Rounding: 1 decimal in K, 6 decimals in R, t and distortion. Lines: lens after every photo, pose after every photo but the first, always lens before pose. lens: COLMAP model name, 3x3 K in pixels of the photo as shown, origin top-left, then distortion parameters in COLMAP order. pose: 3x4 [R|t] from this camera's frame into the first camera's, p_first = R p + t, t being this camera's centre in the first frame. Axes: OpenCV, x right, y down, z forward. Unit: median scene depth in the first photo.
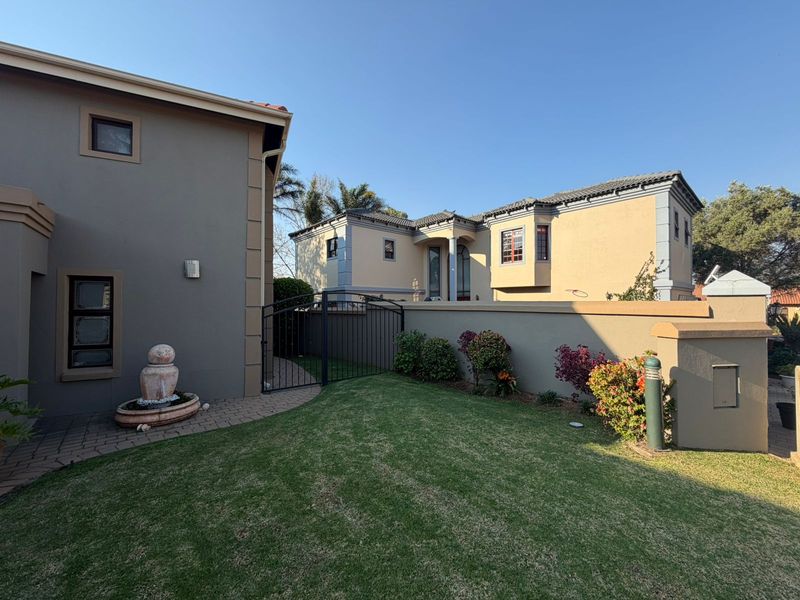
lens RADIAL K [[318.4, 0, 397.7], [0, 318.4, 299.5], [0, 0, 1]] dist [-0.003264, 0.000301]
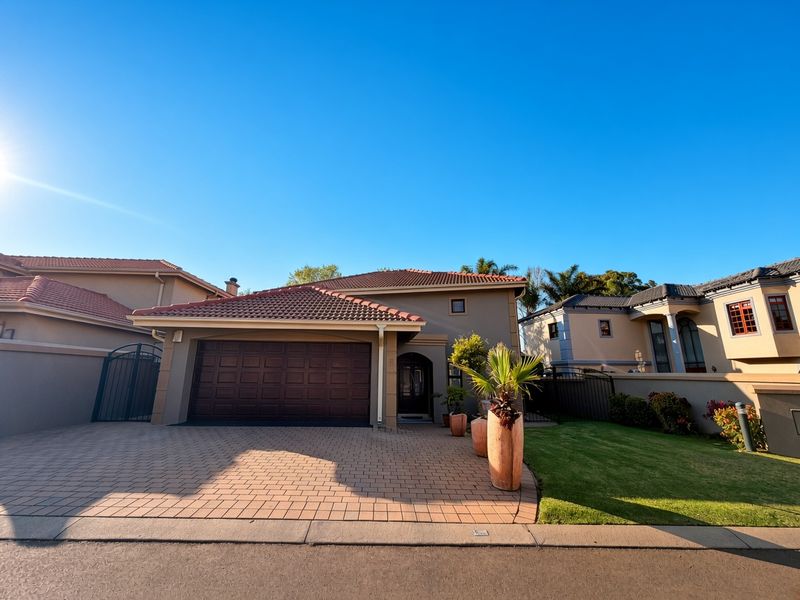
lens RADIAL K [[318.4, 0, 397.7], [0, 318.4, 299.5], [0, 0, 1]] dist [-0.003264, 0.000301]
pose [[0.793186, -0.132436, -0.594404, 0.085398], [0.002038, 0.976638, -0.214880, -0.006208], [0.608976, 0.169229, 0.774926, -0.450643]]
